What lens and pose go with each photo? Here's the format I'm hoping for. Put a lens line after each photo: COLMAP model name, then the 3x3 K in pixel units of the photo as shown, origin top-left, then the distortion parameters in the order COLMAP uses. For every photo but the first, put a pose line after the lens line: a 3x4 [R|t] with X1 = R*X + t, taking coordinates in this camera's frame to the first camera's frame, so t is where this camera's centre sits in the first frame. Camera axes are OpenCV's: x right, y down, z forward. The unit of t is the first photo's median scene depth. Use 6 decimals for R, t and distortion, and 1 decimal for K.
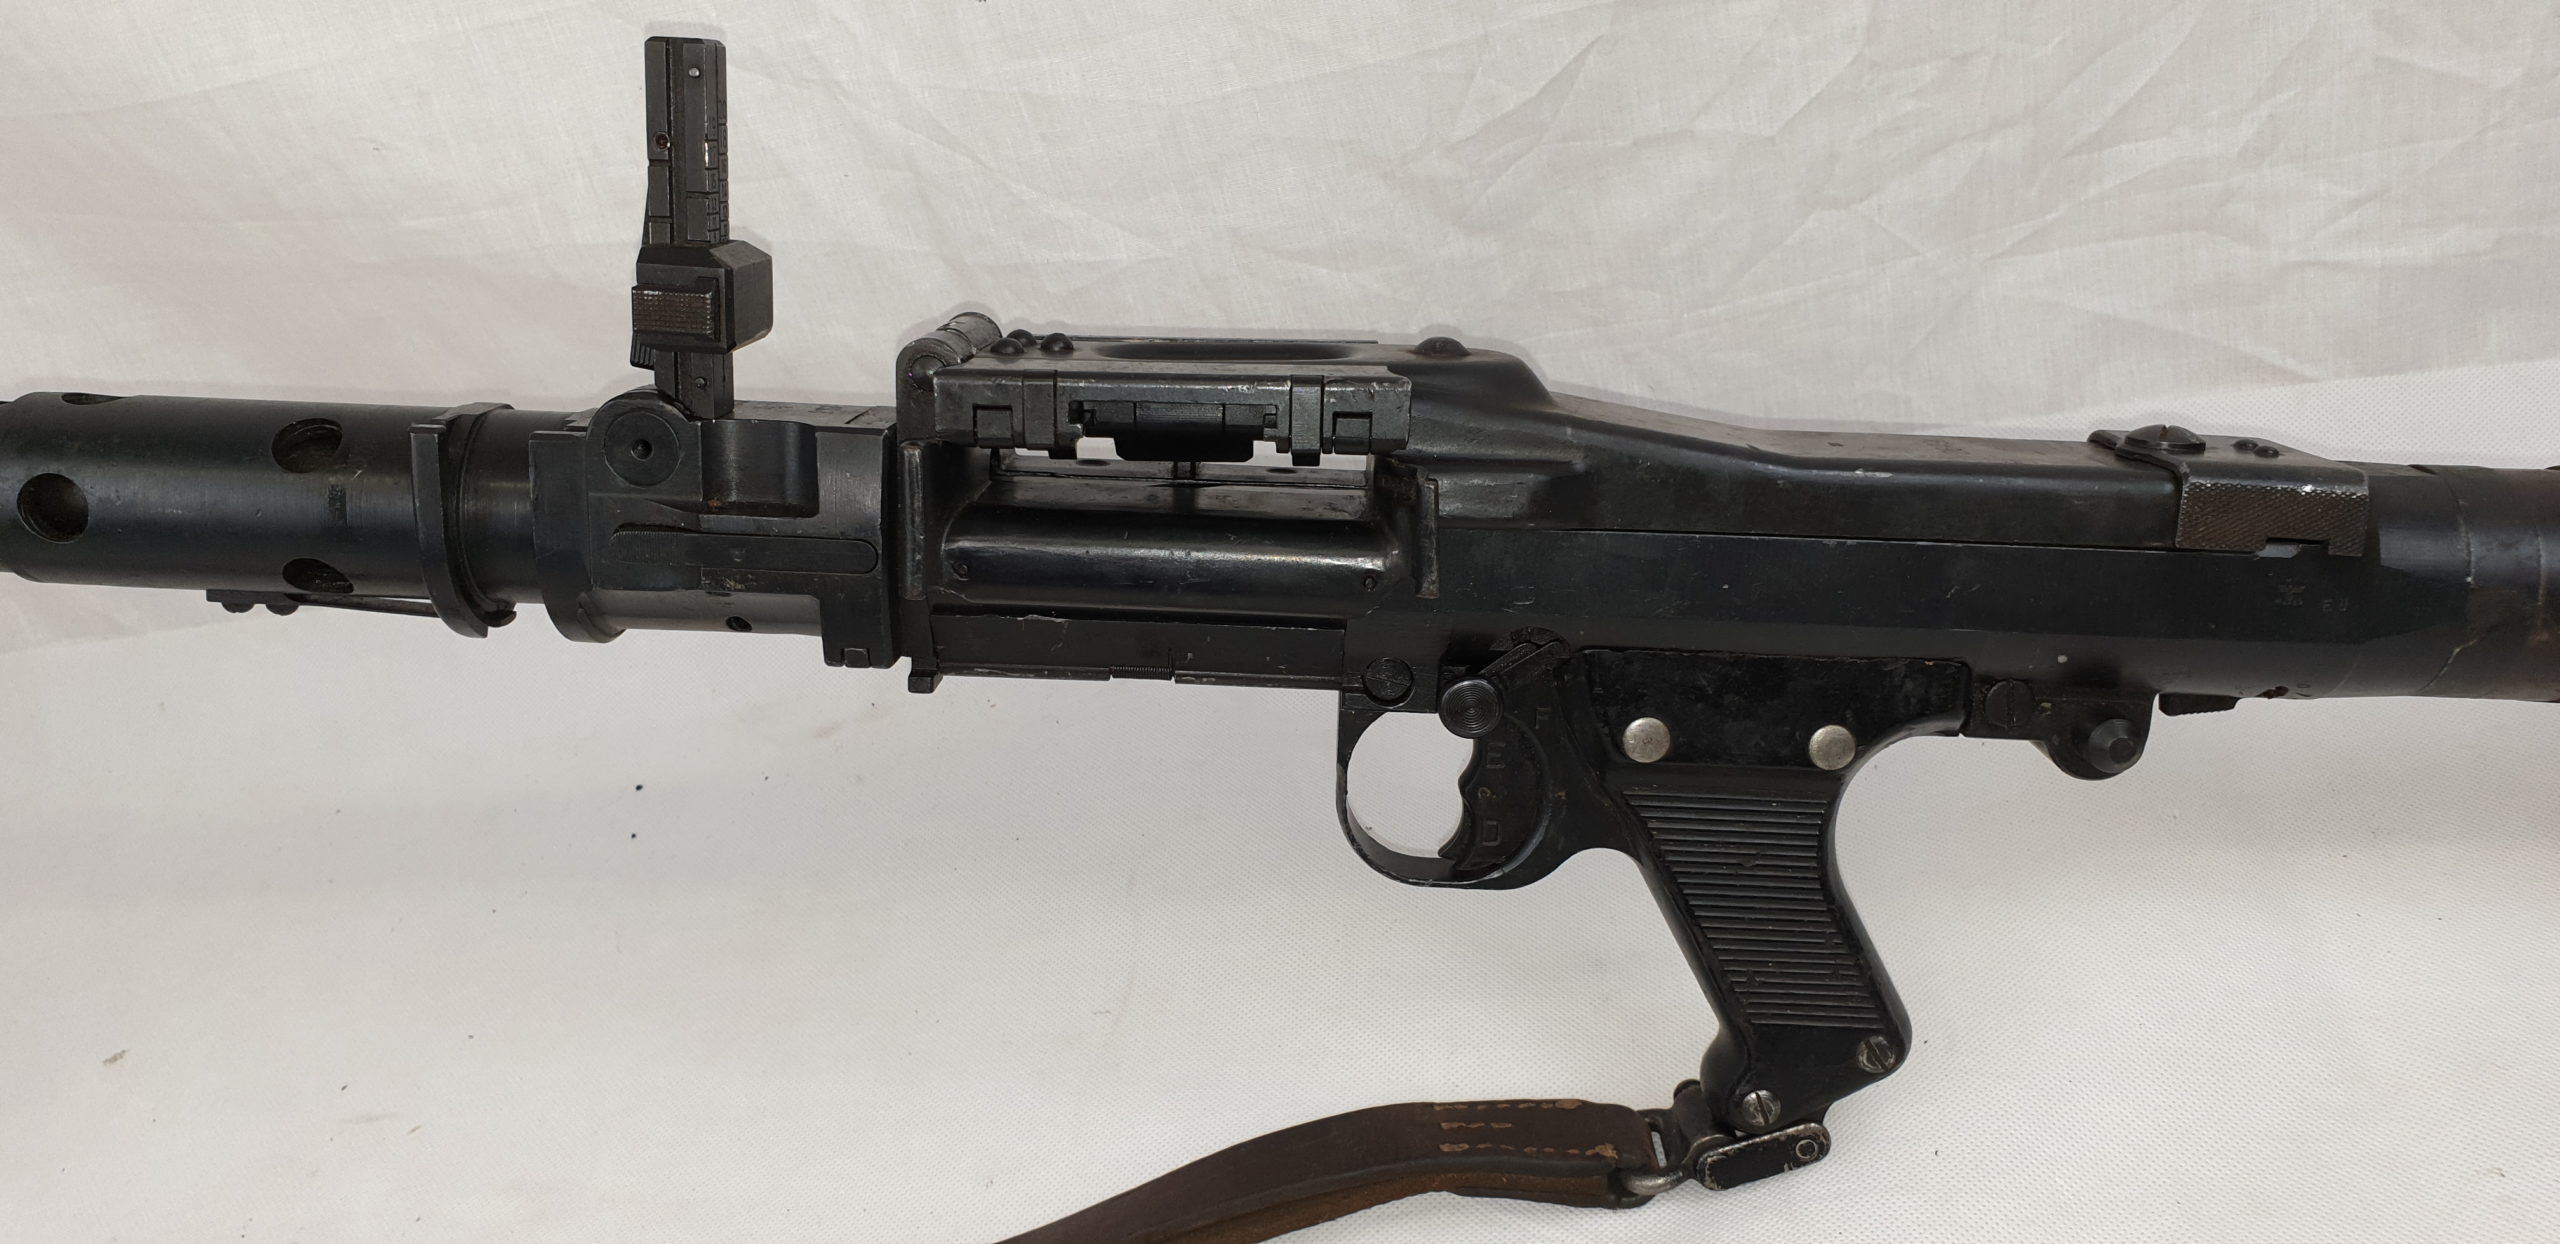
lens RADIAL K [[1893.0, 0, 1308.3], [0, 1893.0, 623.0], [0, 0, 1]] dist [-0.007949, -0.000911]
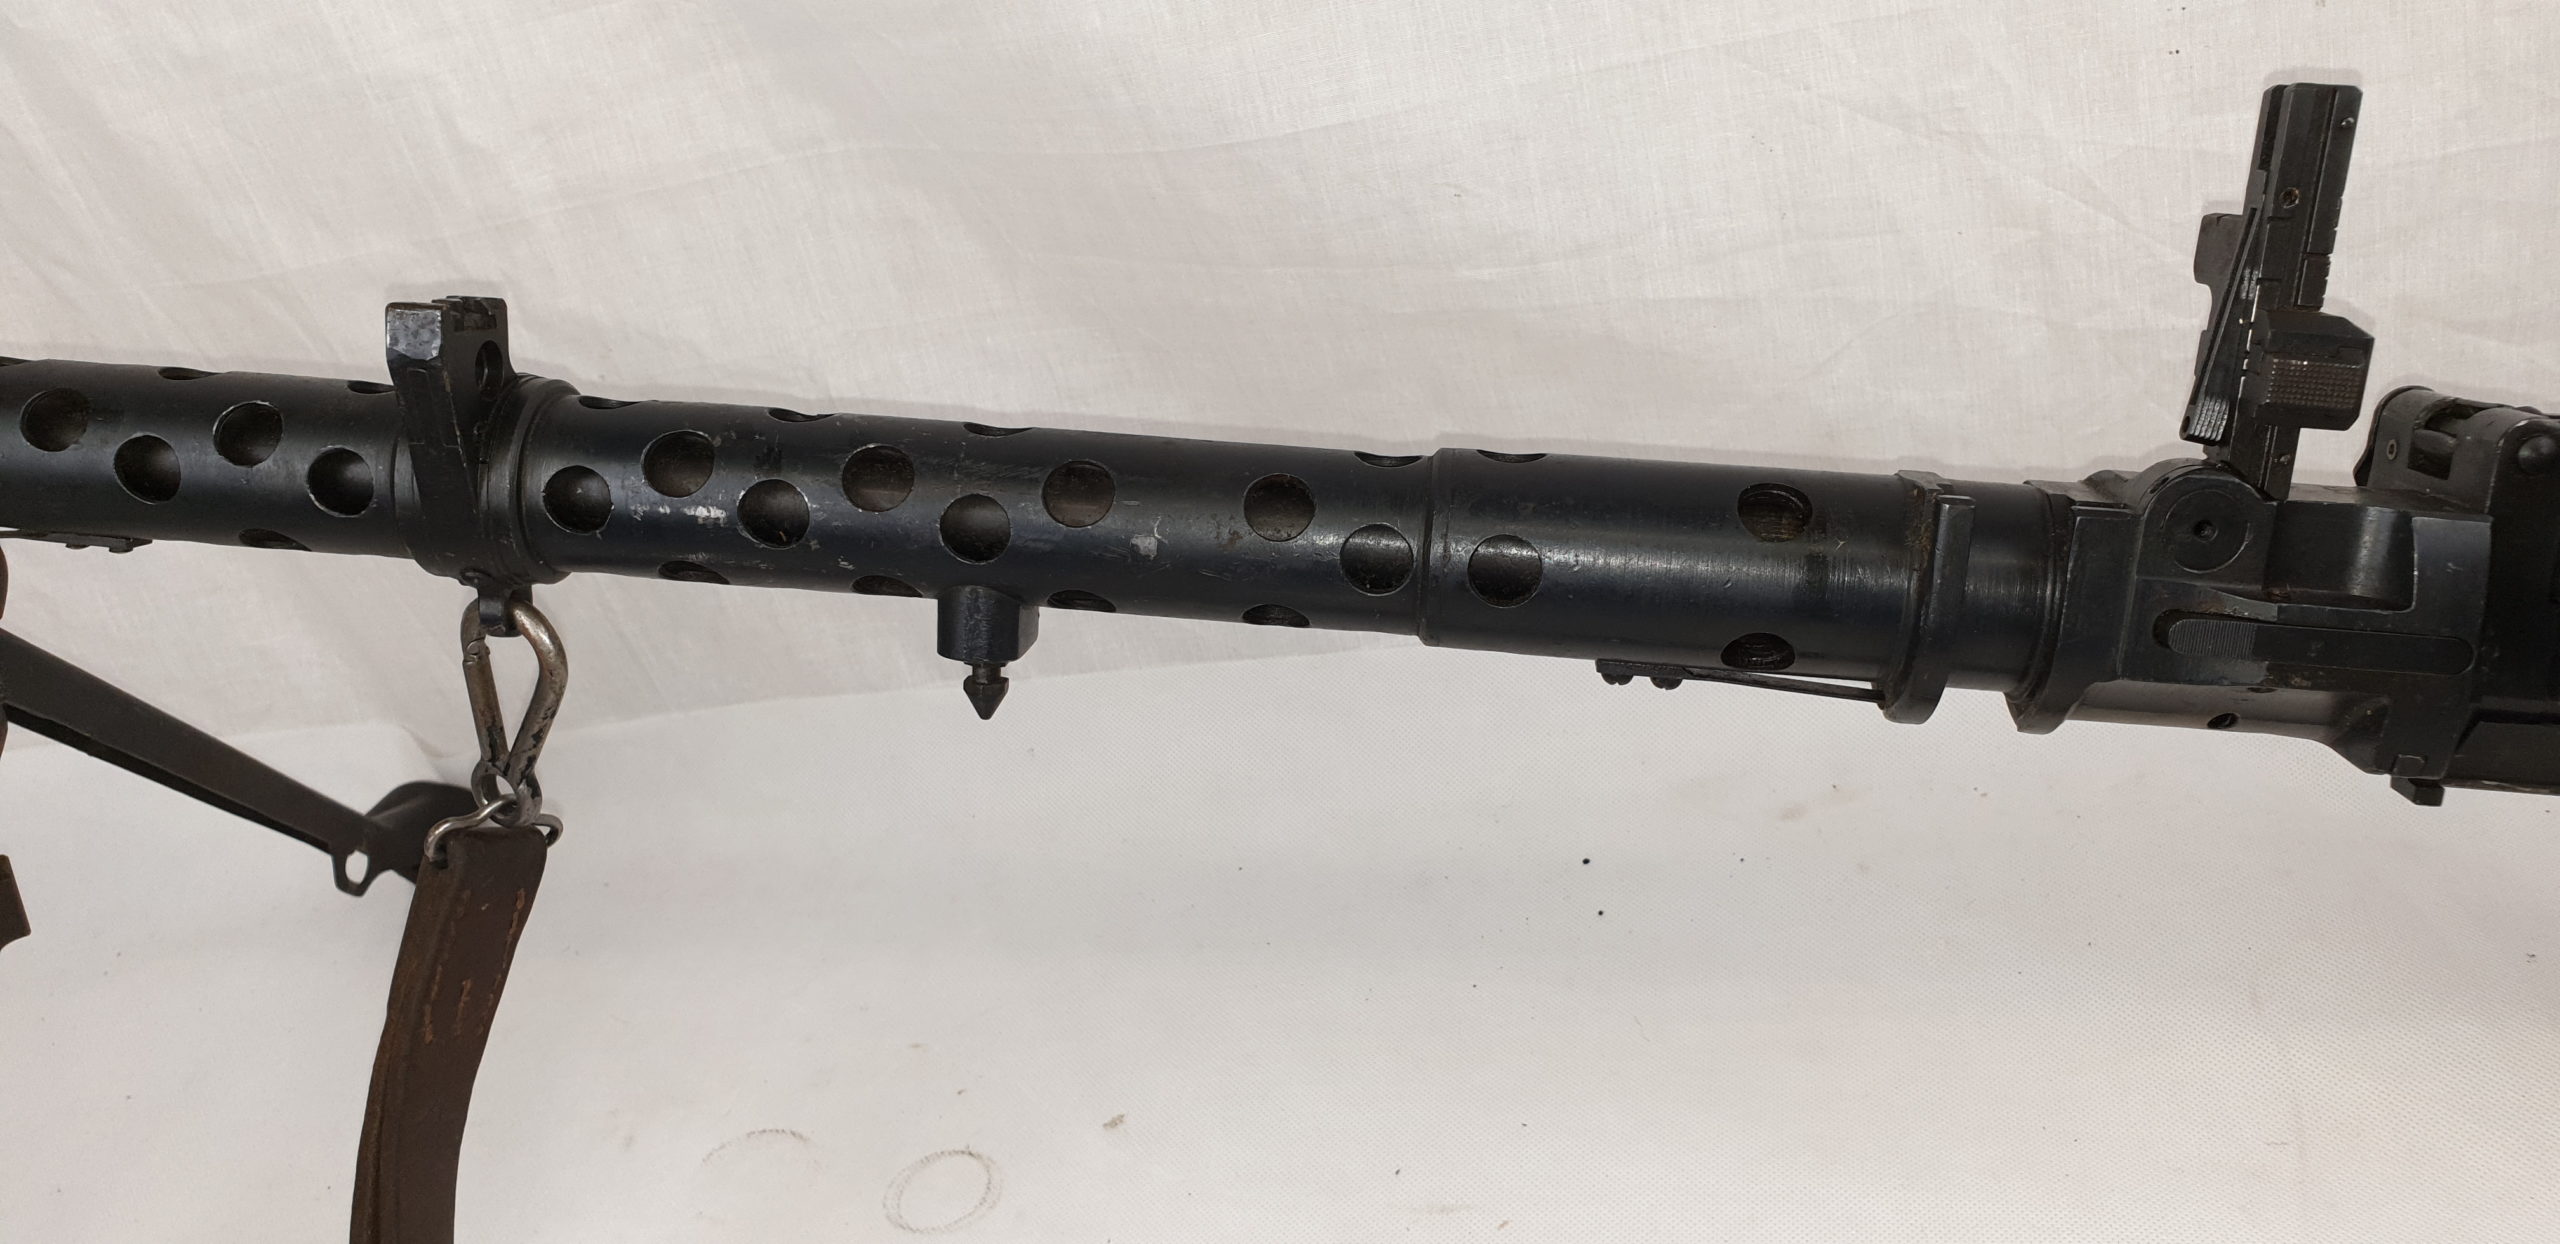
lens RADIAL K [[1893.0, 0, 1308.3], [0, 1893.0, 623.0], [0, 0, 1]] dist [-0.007949, -0.000911]
pose [[0.995124, 0.037501, -0.091228, -0.614536], [-0.040110, 0.998832, -0.026936, -0.004425], [0.090111, 0.030464, 0.995466, 0.046780]]
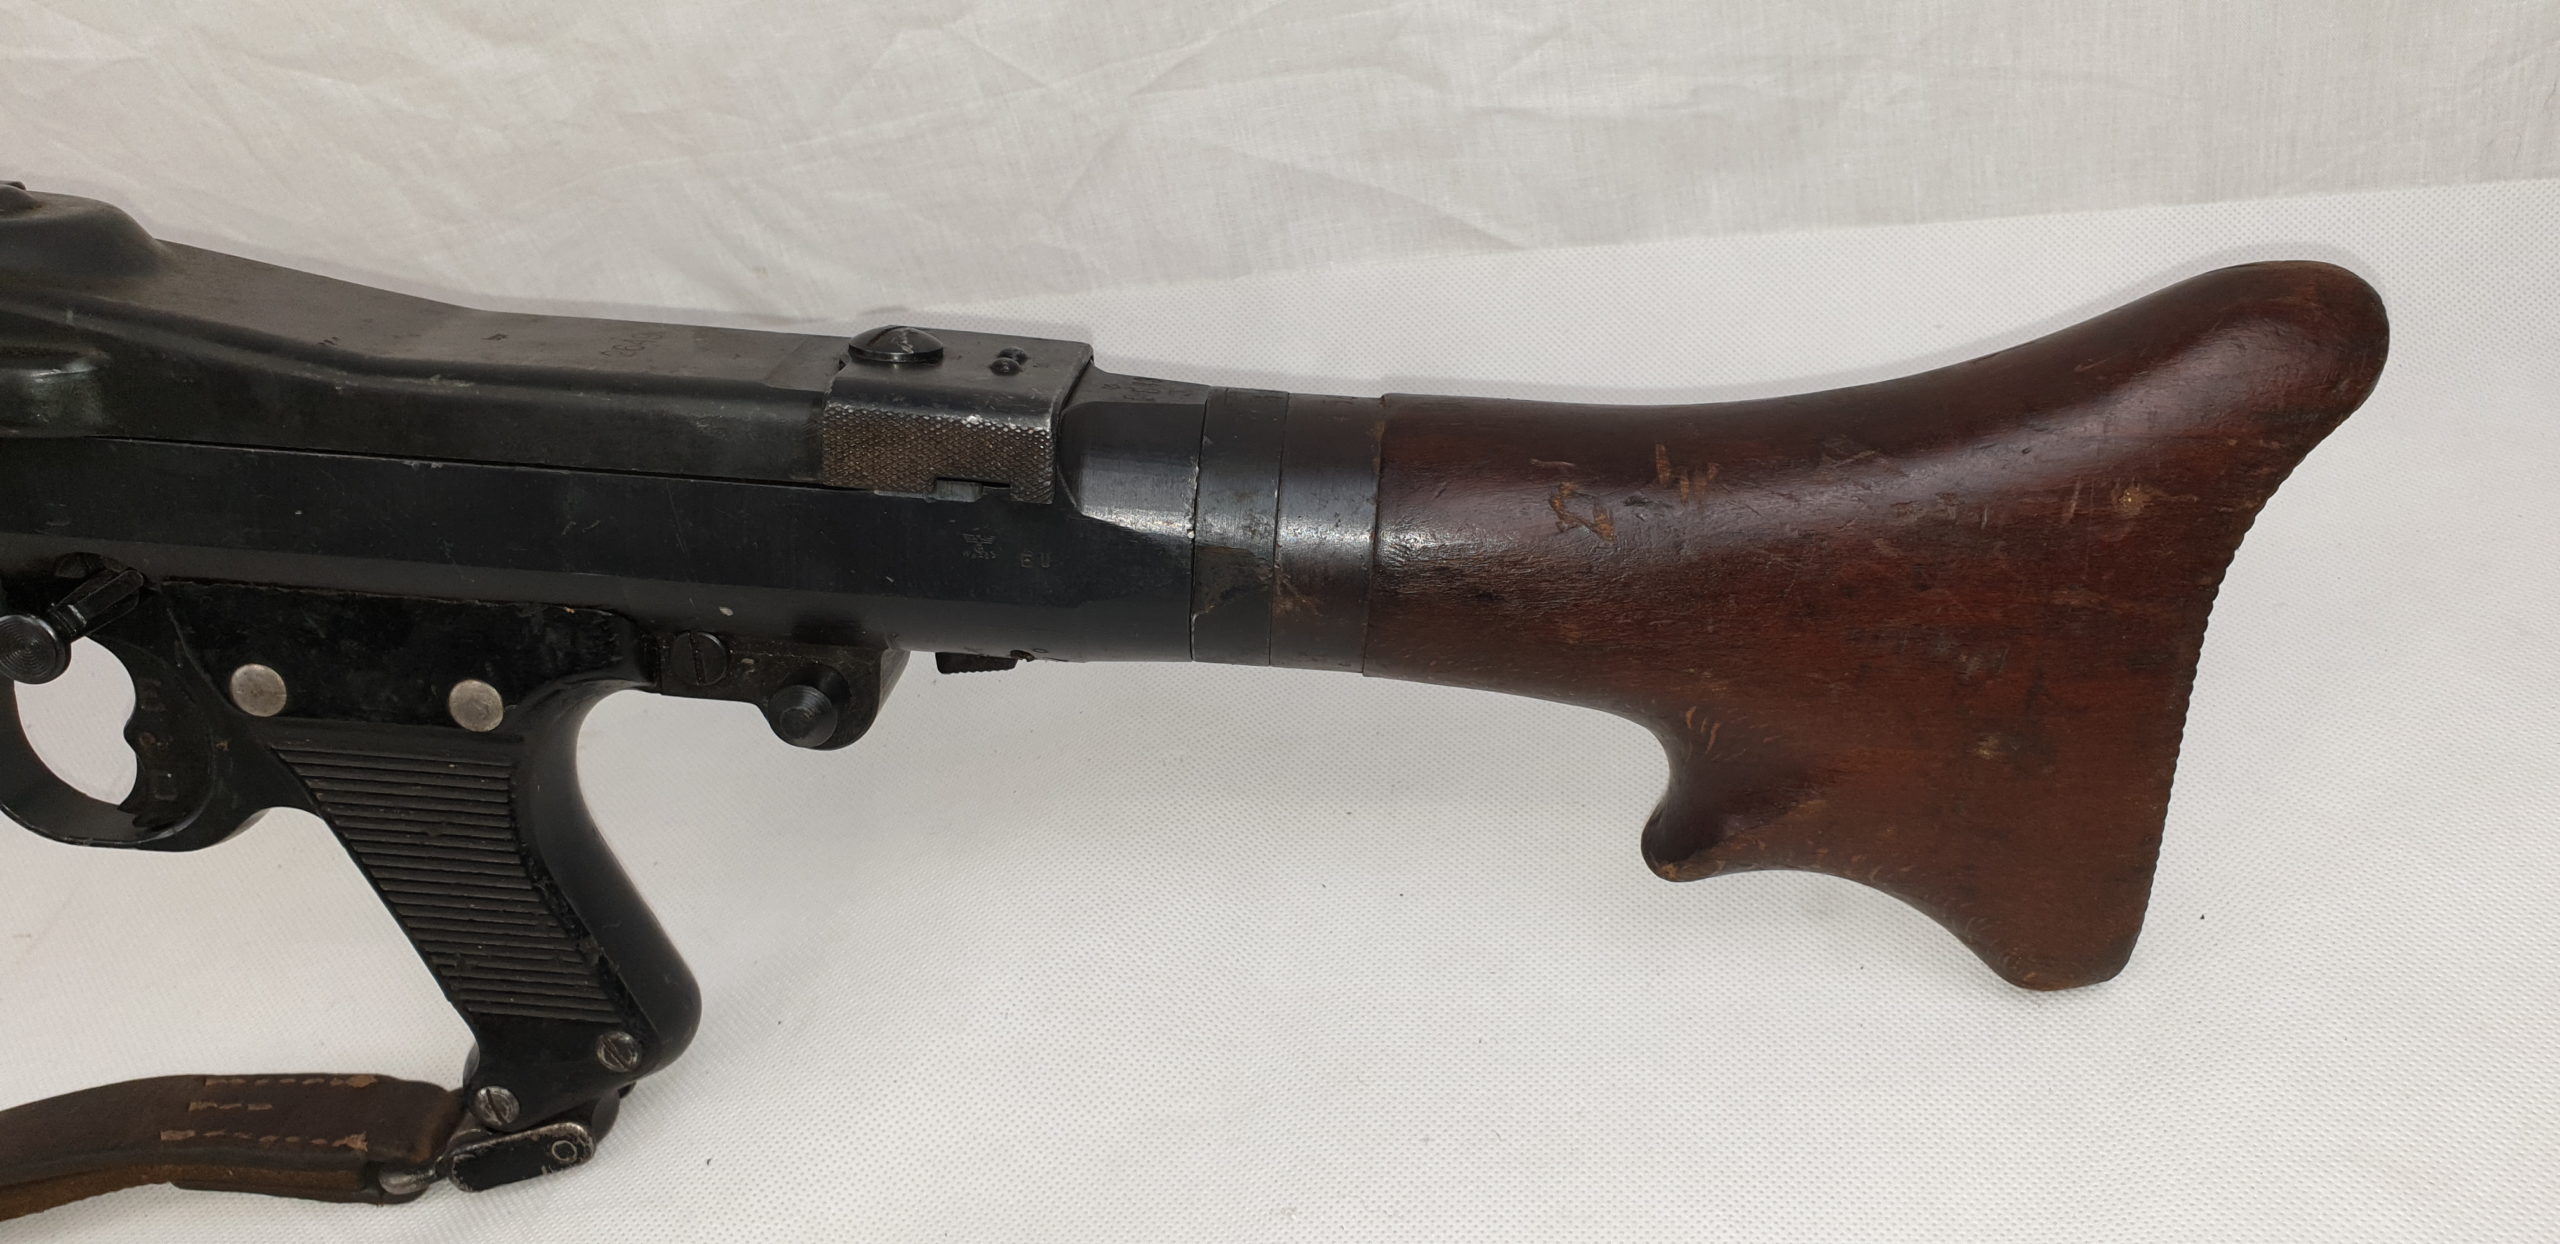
lens RADIAL K [[1923.0, 0, 1280.0], [0, 1923.0, 622.0], [0, 0, 1]] dist [0.011313, -0.000474]
pose [[0.999494, 0.030797, 0.007915, 0.568352], [-0.031472, 0.993677, 0.107774, -0.067320], [-0.004546, -0.107968, 0.994144, 0.143446]]
